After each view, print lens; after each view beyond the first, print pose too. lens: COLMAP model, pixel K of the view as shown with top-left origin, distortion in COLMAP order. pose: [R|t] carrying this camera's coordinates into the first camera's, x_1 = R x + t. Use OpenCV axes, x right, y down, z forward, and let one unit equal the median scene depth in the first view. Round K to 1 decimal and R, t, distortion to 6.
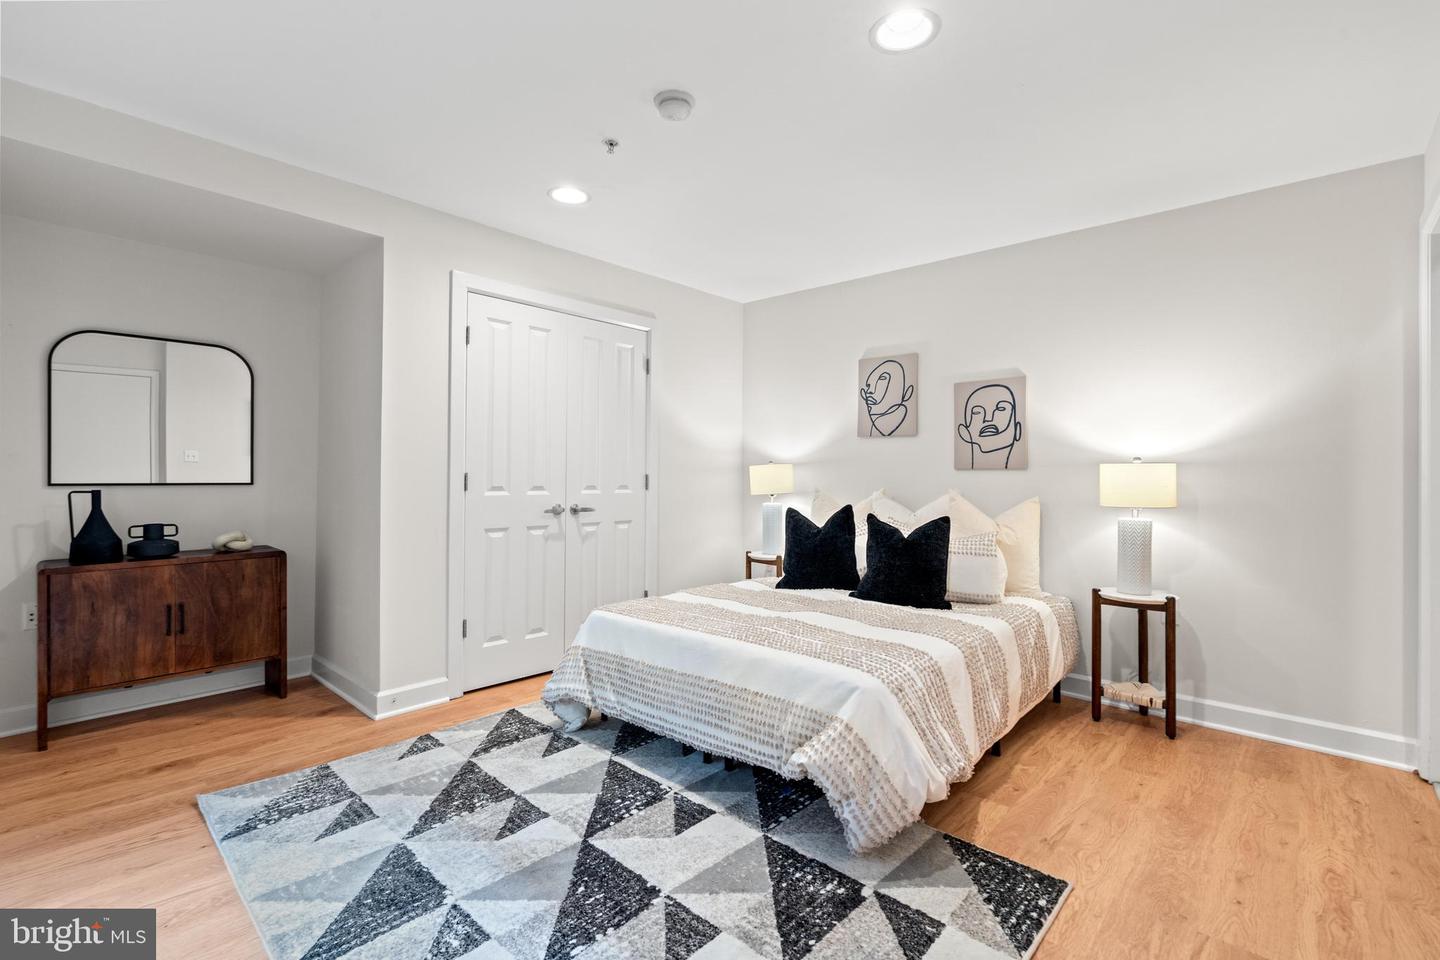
lens RADIAL K [[647.7, 0, 720.0], [0, 647.7, 480.0], [0, 0, 1]] dist [0.000274, 0.000319]
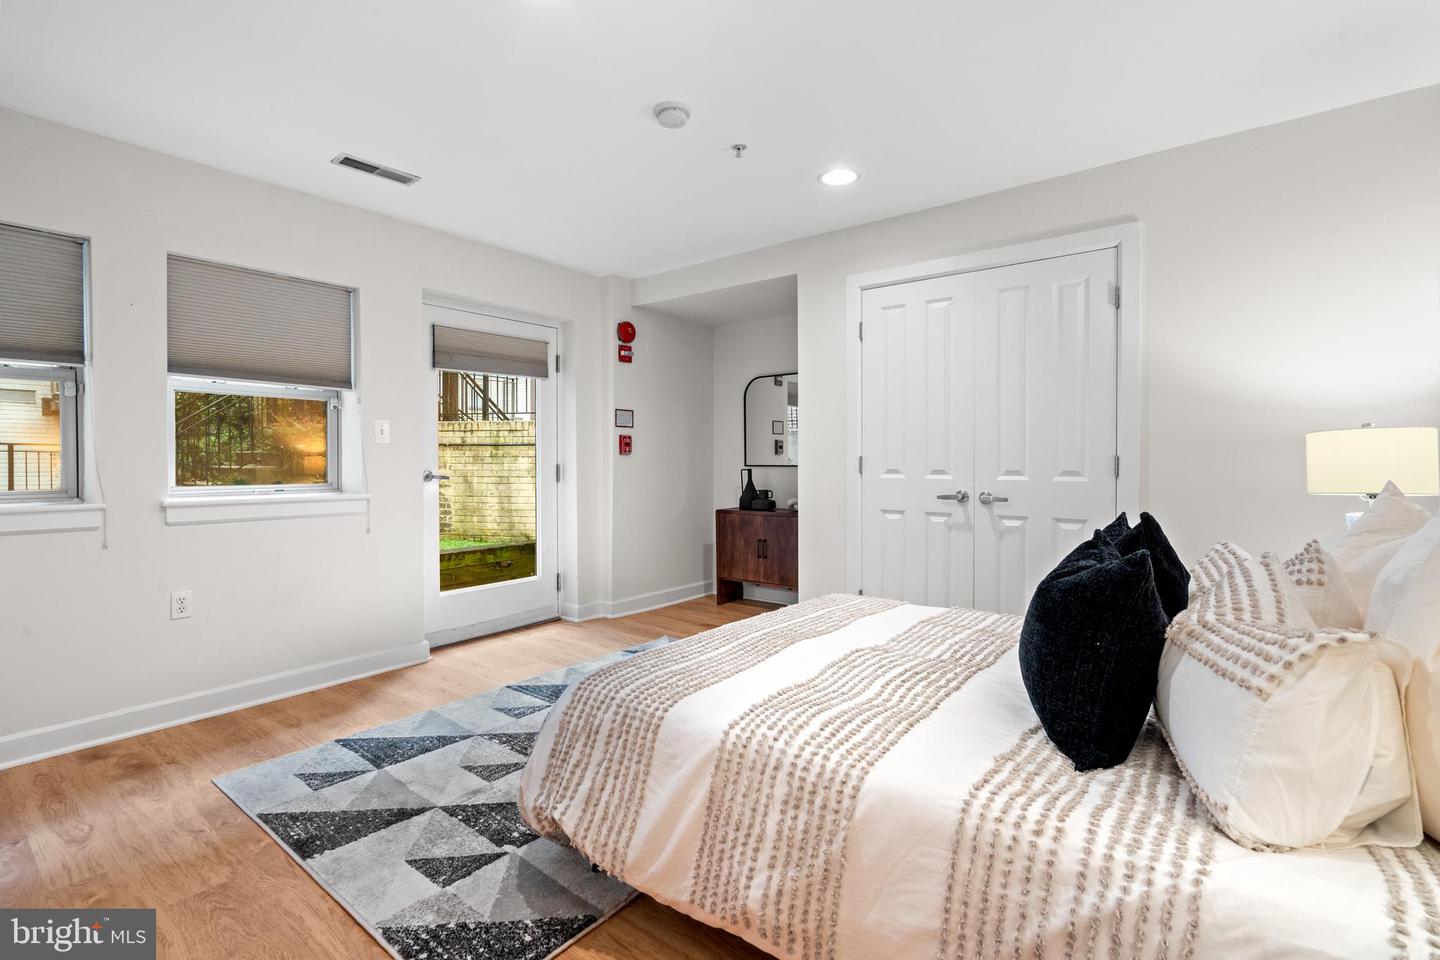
lens RADIAL K [[665.4, 0, 716.3], [0, 665.4, 468.8], [0, 0, 1]] dist [-0.002630, 0.000382]
pose [[0.067512, 0.005403, -0.997704, 0.836523], [-0.008496, 0.999952, 0.004841, 0.007898], [0.997682, 0.008150, 0.067555, 0.796068]]
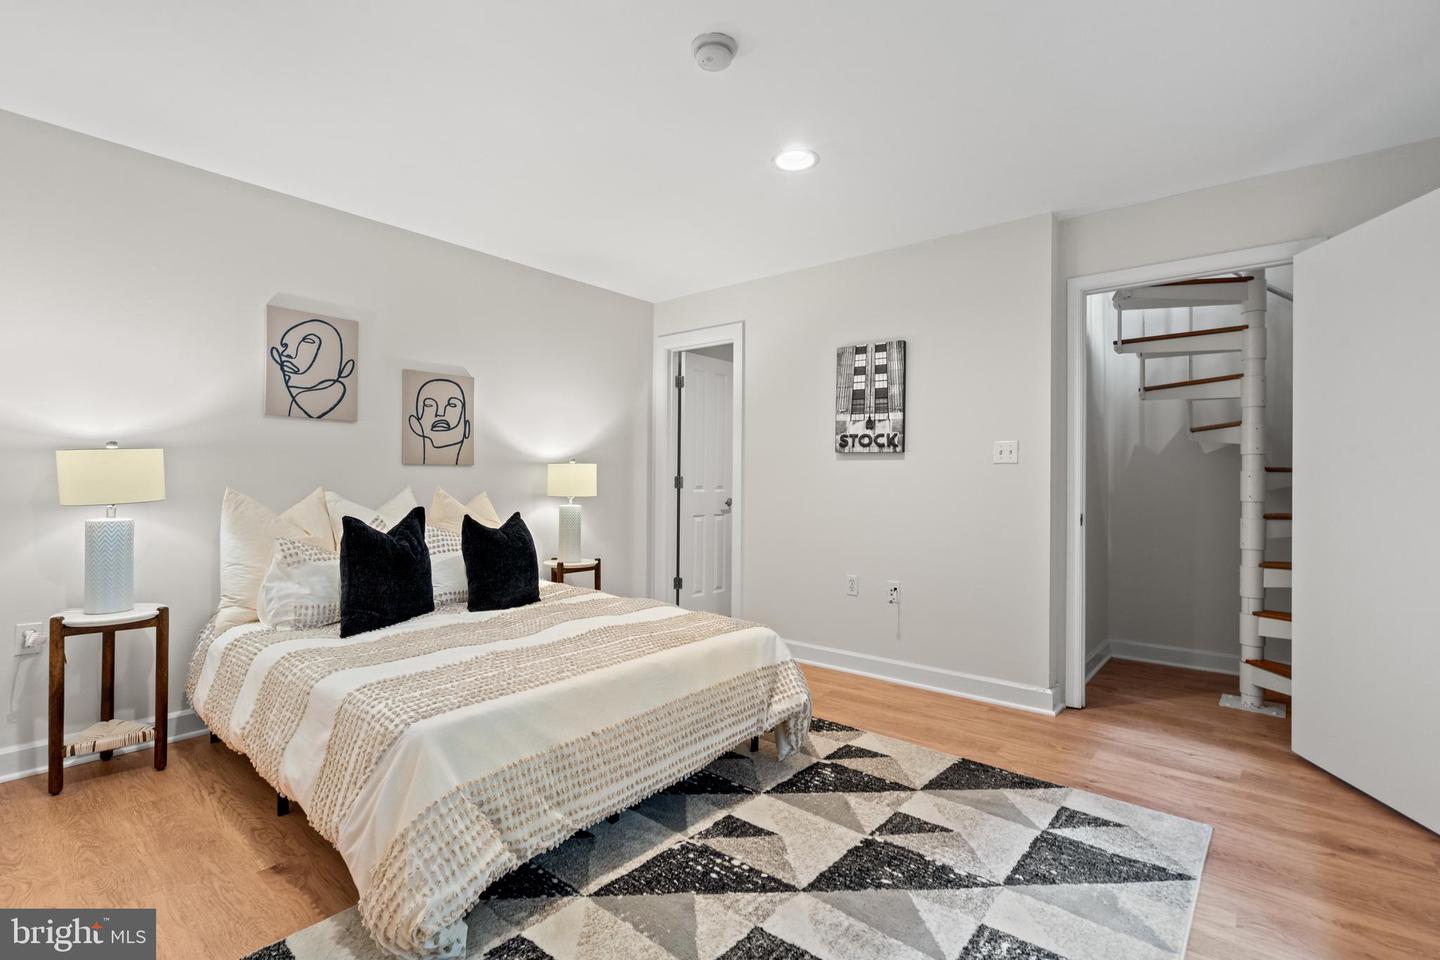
lens RADIAL K [[657.8, 0, 711.4], [0, 657.8, 481.1], [0, 0, 1]] dist [-0.001890, 0.000132]
pose [[-0.027923, -0.006123, 0.999591, -0.769598], [0.003549, 0.999974, 0.006224, 0.003460], [-0.999604, 0.003721, -0.027900, 0.816781]]
